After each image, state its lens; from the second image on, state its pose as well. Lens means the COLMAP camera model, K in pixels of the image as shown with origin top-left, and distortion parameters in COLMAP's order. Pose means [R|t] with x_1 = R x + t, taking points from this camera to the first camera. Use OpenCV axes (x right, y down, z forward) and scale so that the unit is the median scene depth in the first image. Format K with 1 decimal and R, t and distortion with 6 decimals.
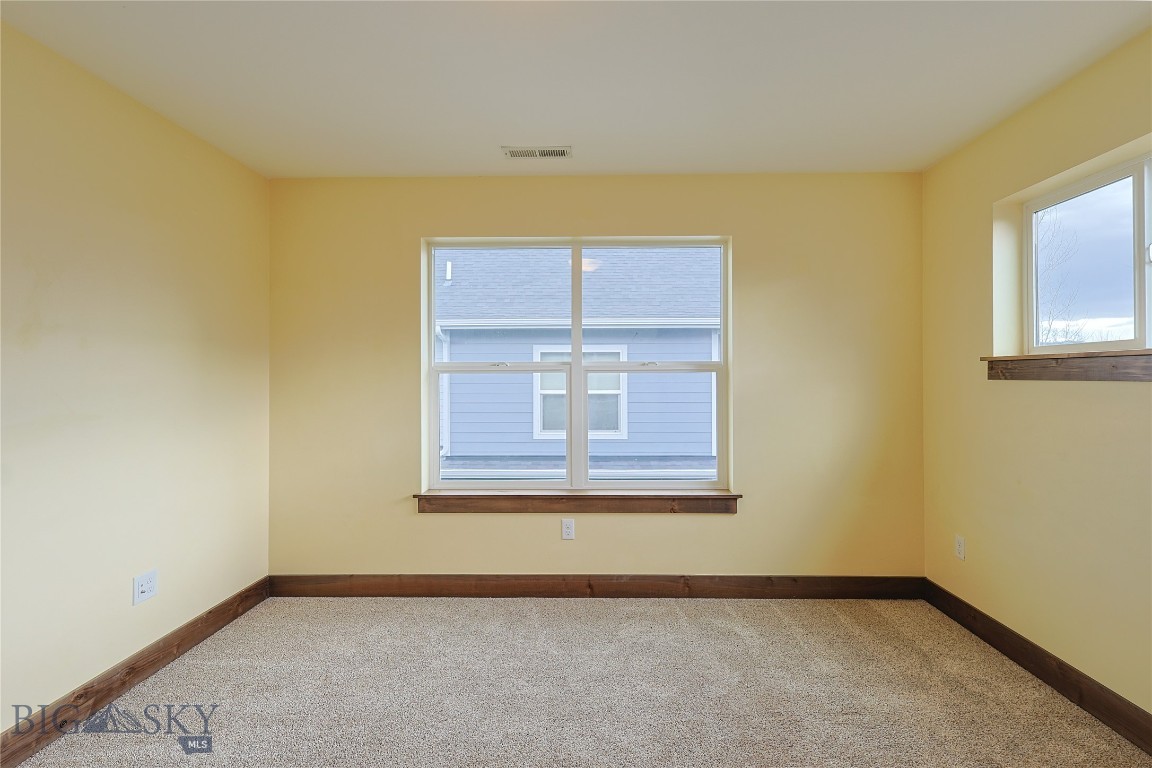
lens RADIAL K [[530.2, 0, 589.8], [0, 530.2, 381.5], [0, 0, 1]] dist [0.001387, 0.000522]
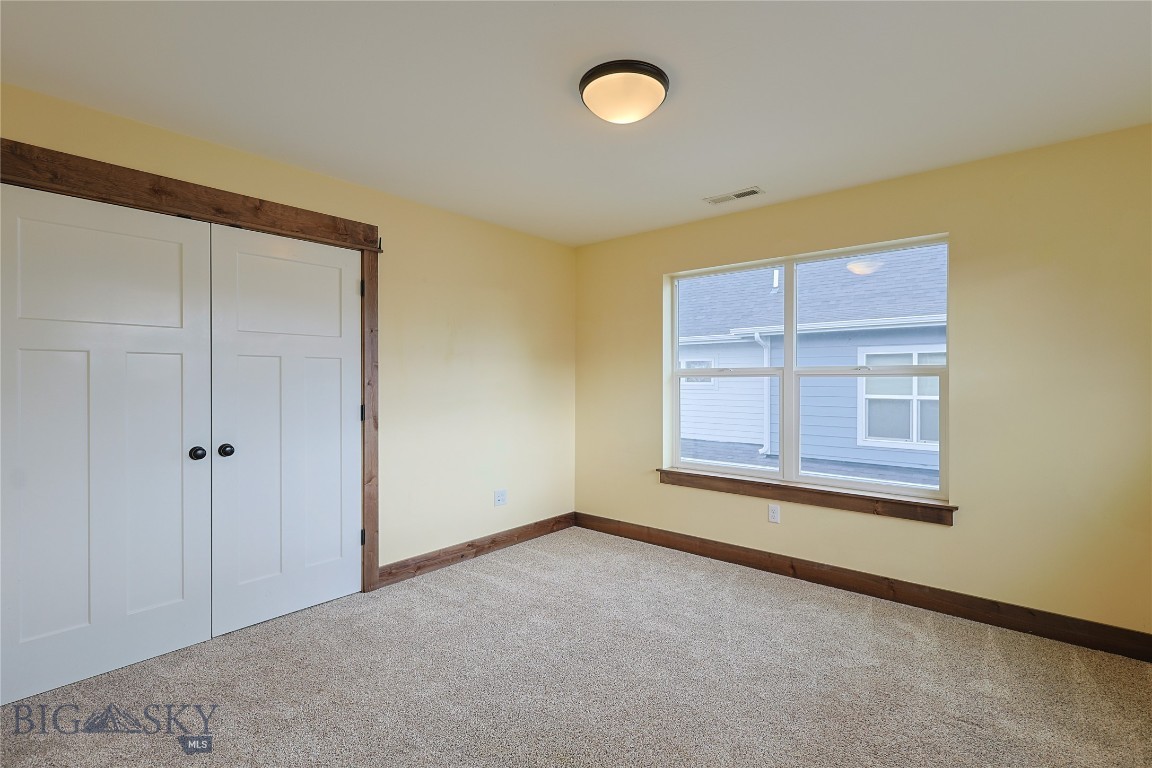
lens RADIAL K [[522.8, 0, 590.7], [0, 522.8, 391.8], [0, 0, 1]] dist [-0.000353, -0.000531]
pose [[0.780622, 0.016992, -0.624772, 0.350533], [-0.008324, 0.999824, 0.016791, -0.000127], [0.624948, -0.007907, 0.780626, -0.126278]]
